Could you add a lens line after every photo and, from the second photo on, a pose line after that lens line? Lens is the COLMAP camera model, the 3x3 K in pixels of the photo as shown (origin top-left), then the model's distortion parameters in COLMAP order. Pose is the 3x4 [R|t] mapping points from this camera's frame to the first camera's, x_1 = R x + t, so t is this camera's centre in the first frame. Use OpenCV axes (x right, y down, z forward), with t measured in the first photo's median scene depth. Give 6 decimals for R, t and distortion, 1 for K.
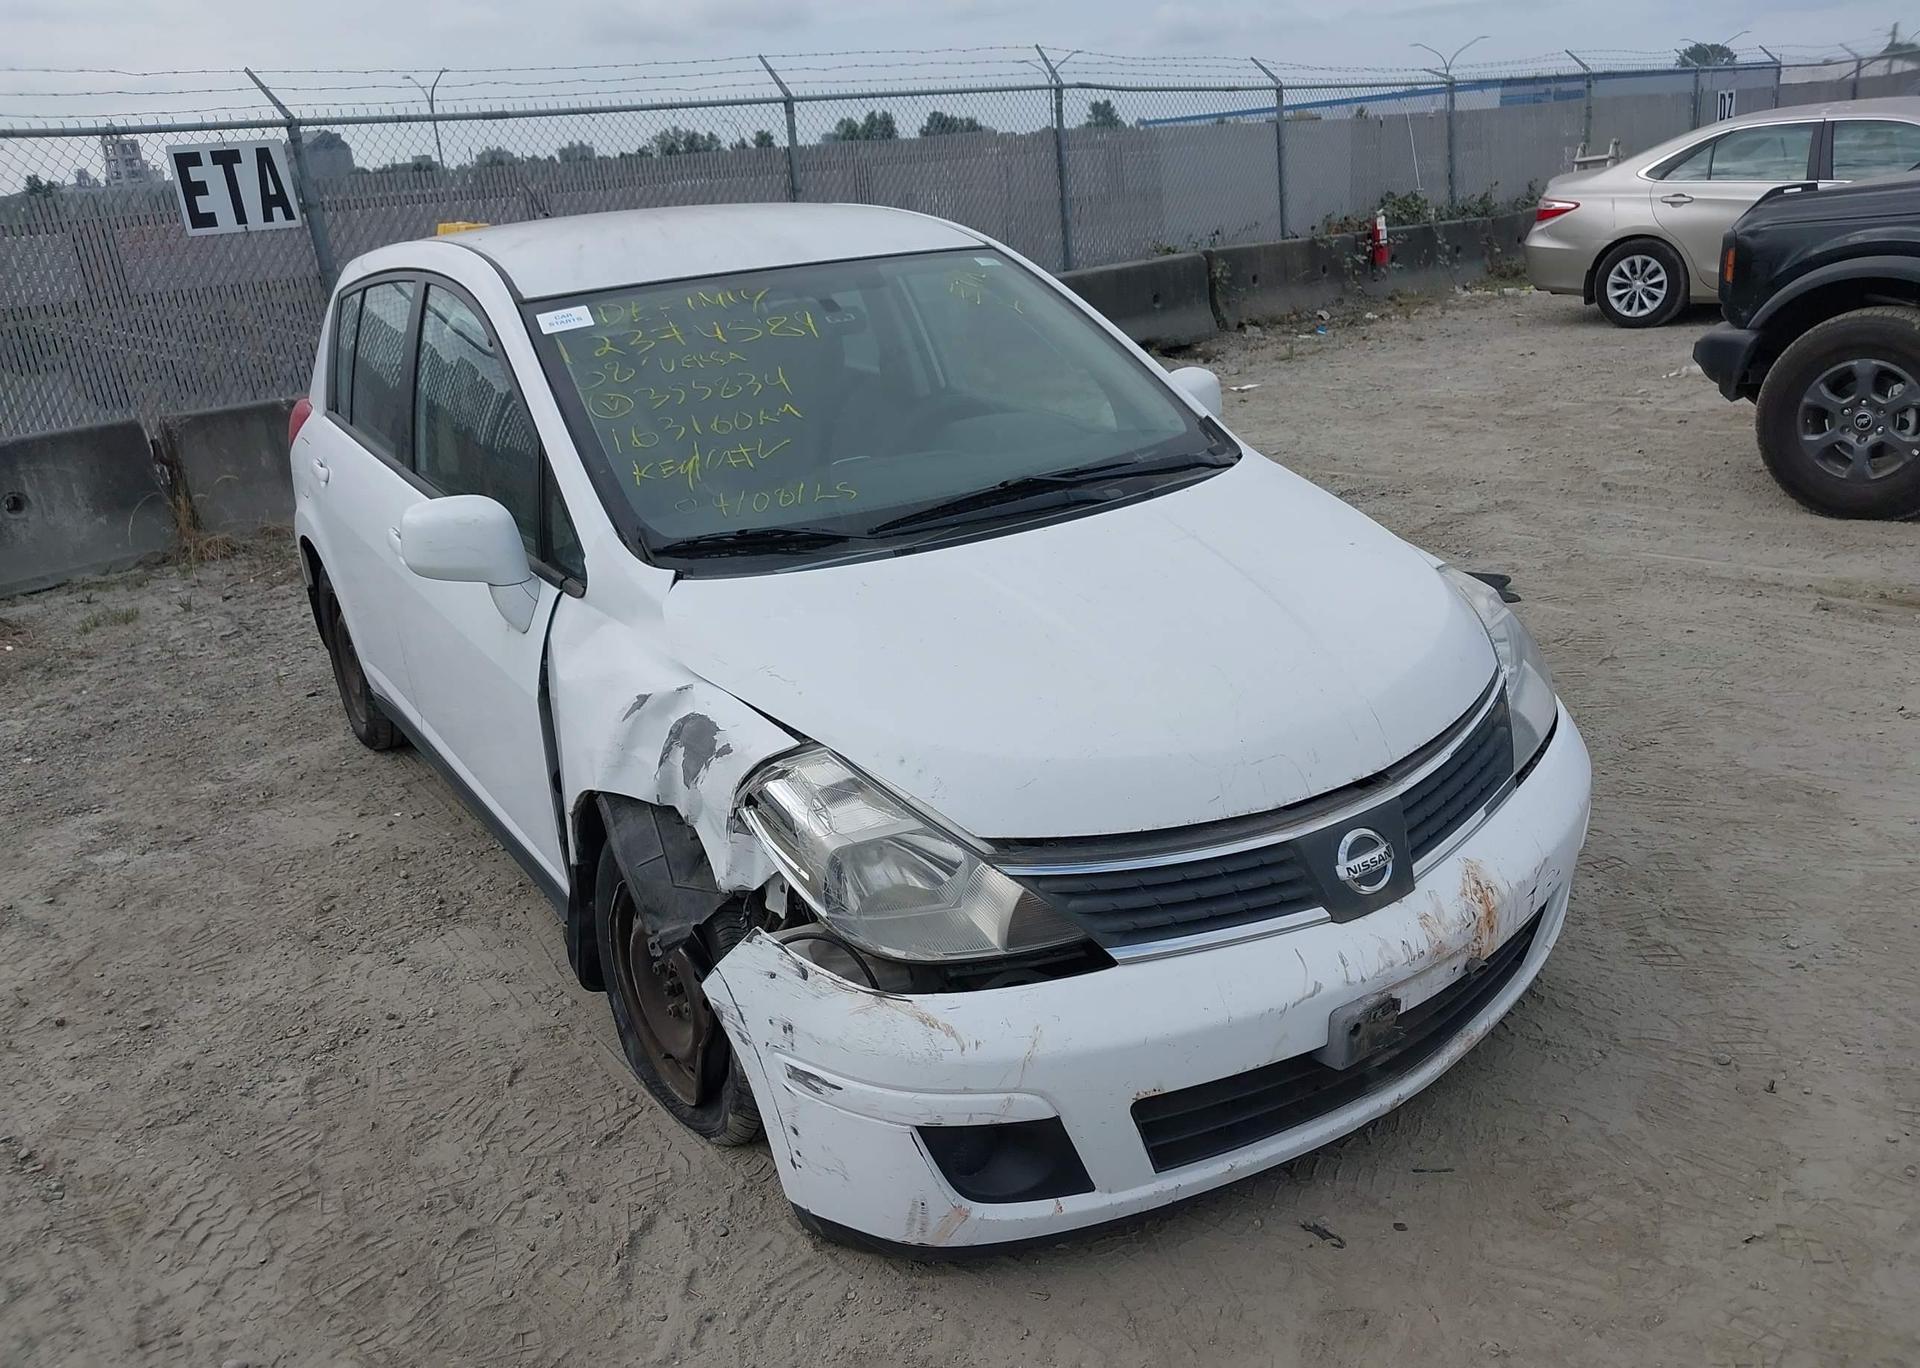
lens RADIAL K [[1543.7, 0, 968.8], [0, 1543.7, 686.6], [0, 0, 1]] dist [0.045093, -0.056952]
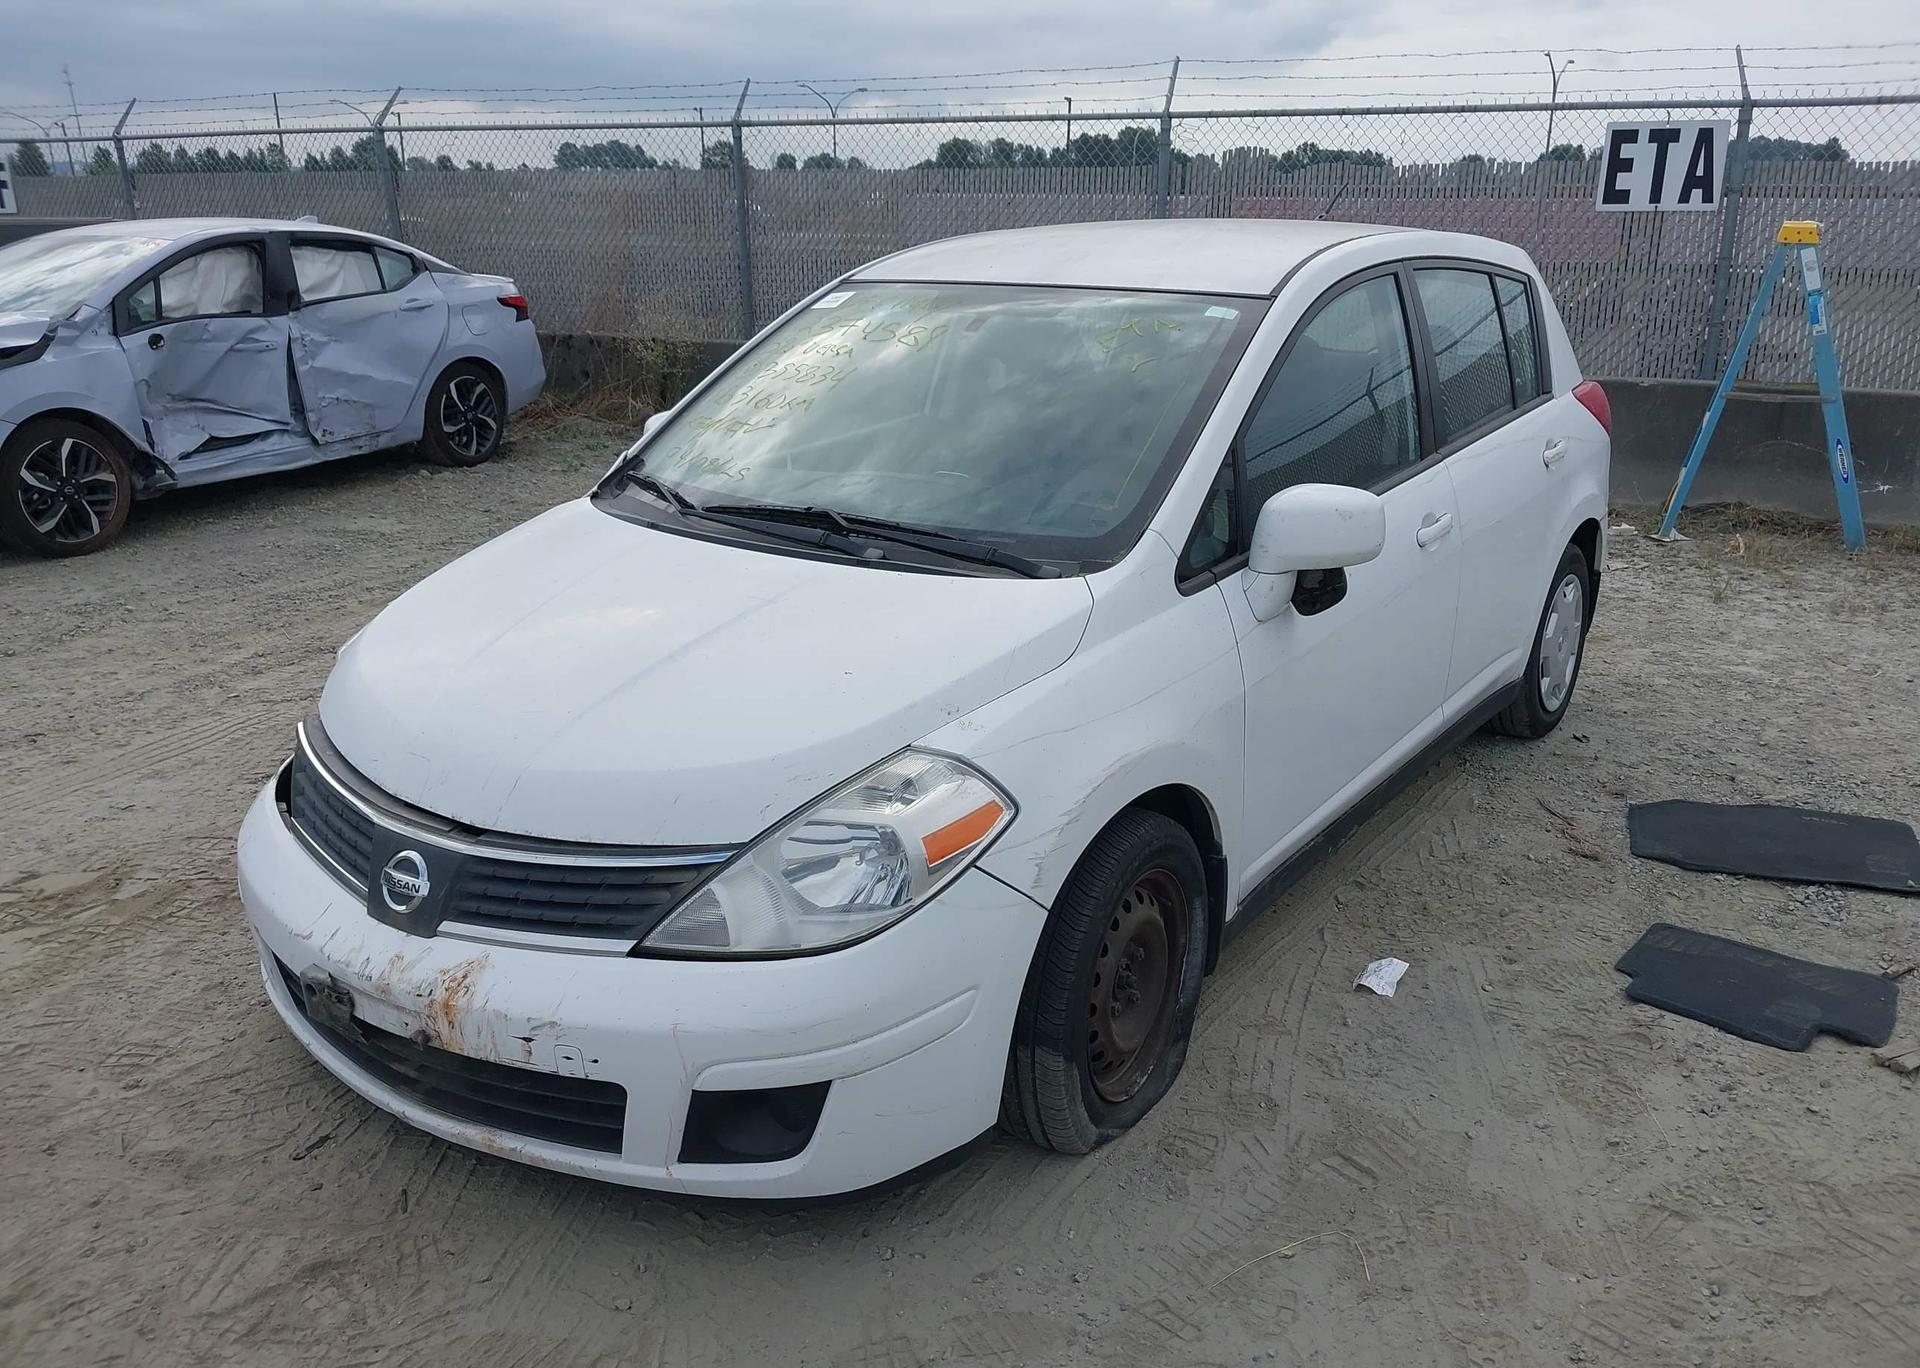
lens RADIAL K [[1543.7, 0, 968.8], [0, 1543.7, 686.6], [0, 0, 1]] dist [0.045093, -0.056952]
pose [[0.363333, 0.355301, -0.861249, 0.980326], [-0.330486, 0.913461, 0.237420, -0.300277], [0.871073, 0.198368, 0.449312, 0.652405]]
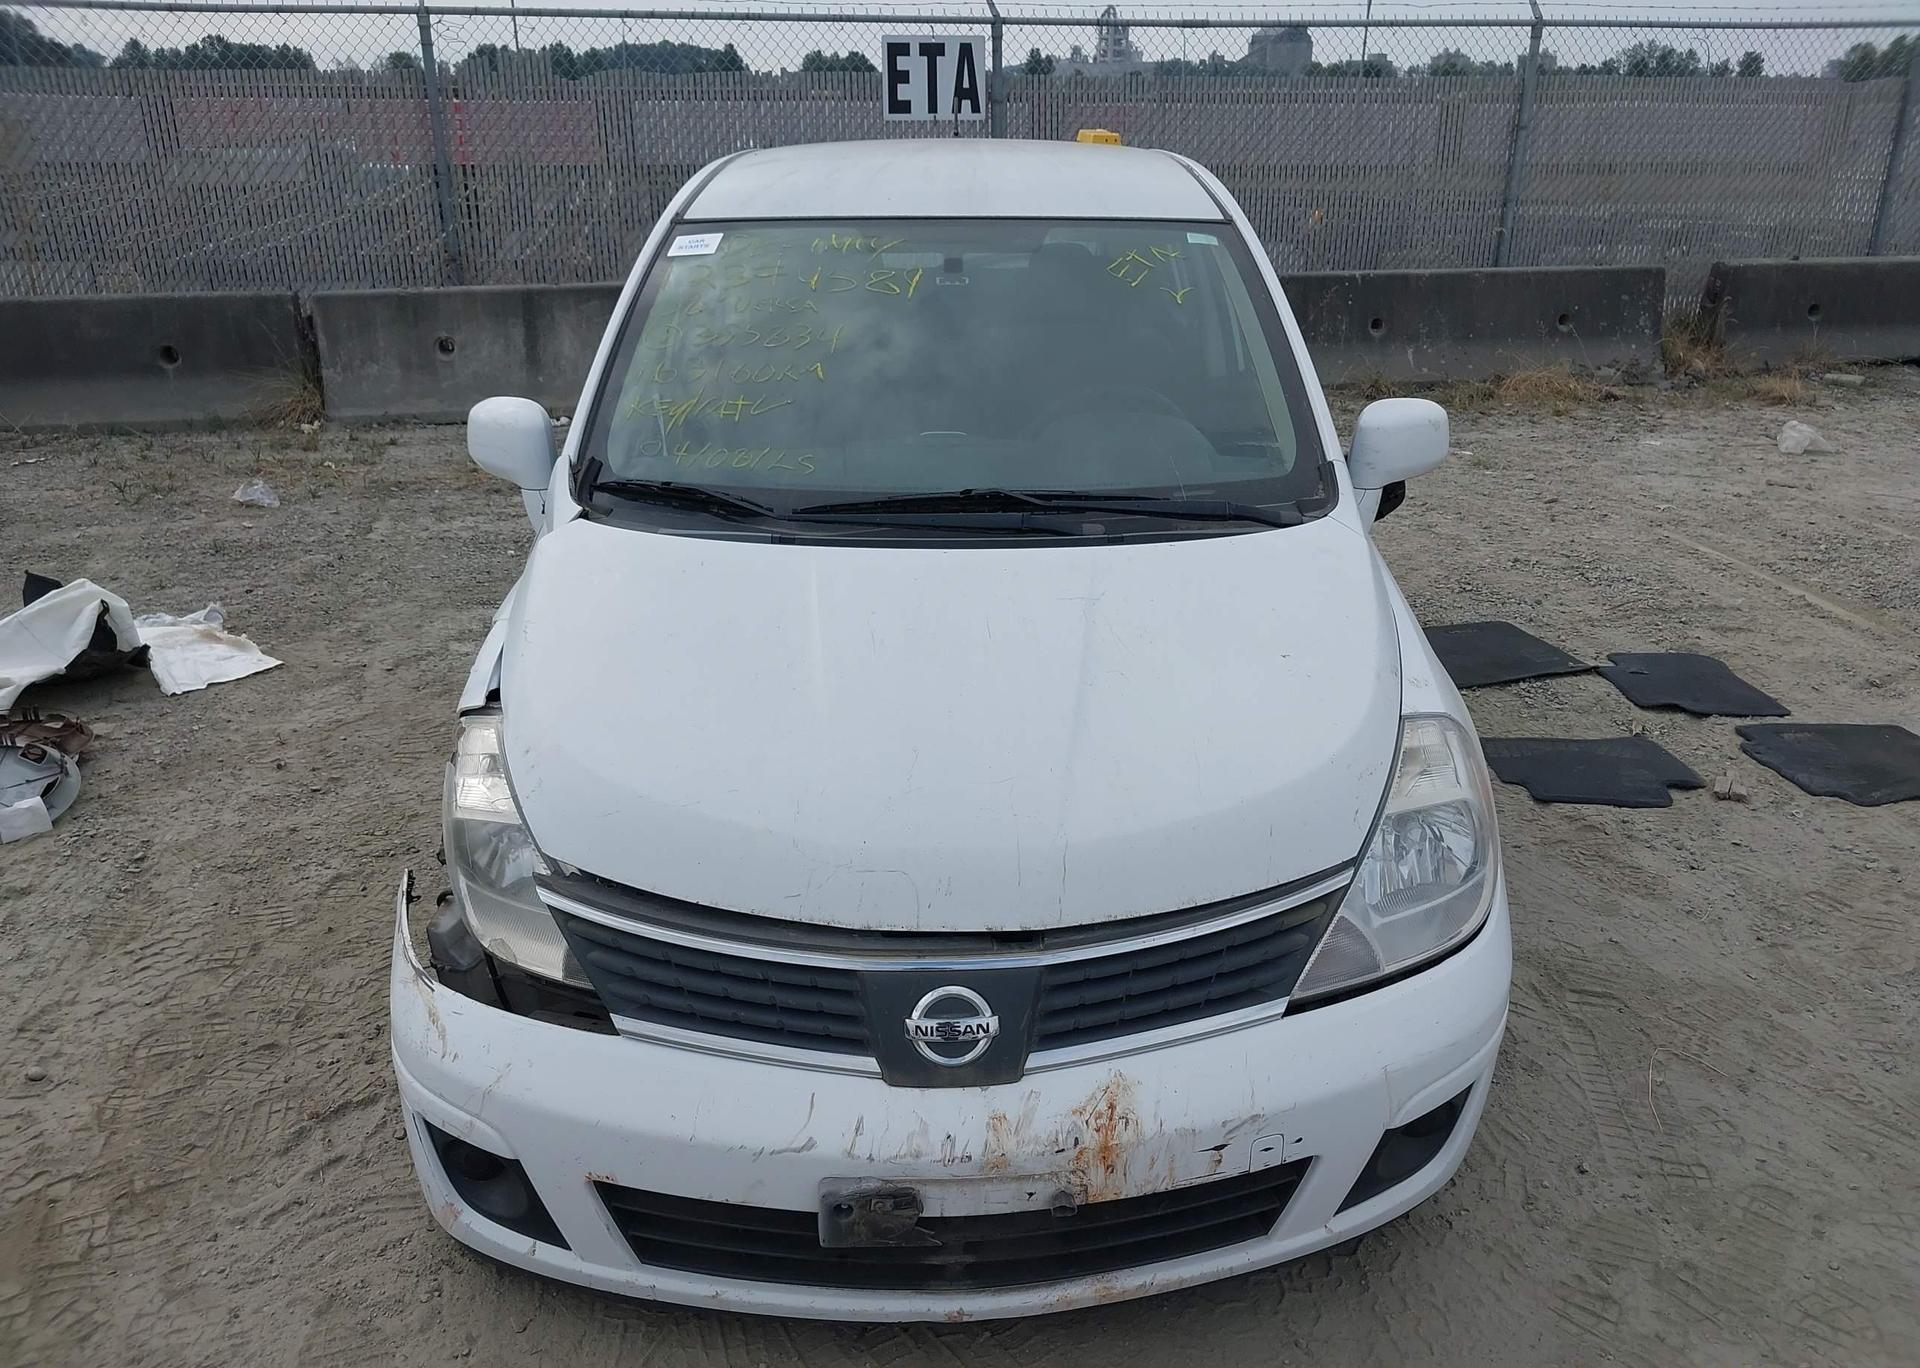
lens RADIAL K [[1543.7, 0, 968.8], [0, 1543.7, 686.6], [0, 0, 1]] dist [0.045093, -0.056952]
pose [[0.841739, 0.263616, -0.471150, 0.473148], [-0.237404, 0.964517, 0.115526, -0.125376], [0.484887, 0.014611, 0.874455, 0.218957]]
